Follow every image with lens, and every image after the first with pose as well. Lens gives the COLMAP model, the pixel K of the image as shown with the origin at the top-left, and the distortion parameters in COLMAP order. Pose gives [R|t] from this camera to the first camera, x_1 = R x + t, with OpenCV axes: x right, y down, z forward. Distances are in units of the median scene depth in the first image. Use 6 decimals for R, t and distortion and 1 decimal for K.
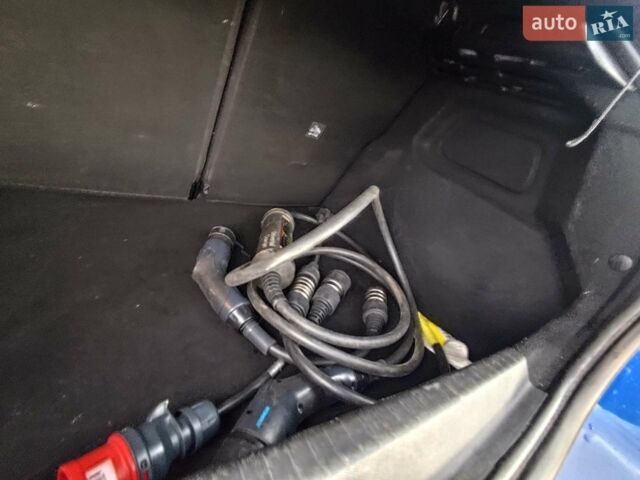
lens RADIAL K [[305.8, 0, 319.6], [0, 305.8, 245.8], [0, 0, 1]] dist [0.000636, -0.000116]
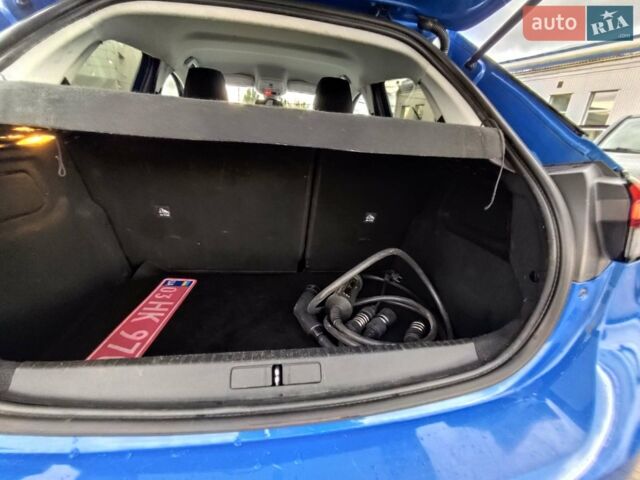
lens RADIAL K [[448.5, 0, 320.0], [0, 448.5, 240.0], [0, 0, 1]] dist [-0.000904, -0.008424]
pose [[0.895524, -0.134495, -0.424202, 0.760653], [0.015338, 0.961998, -0.272626, 0.359645], [0.444748, 0.237636, 0.863555, -1.090843]]
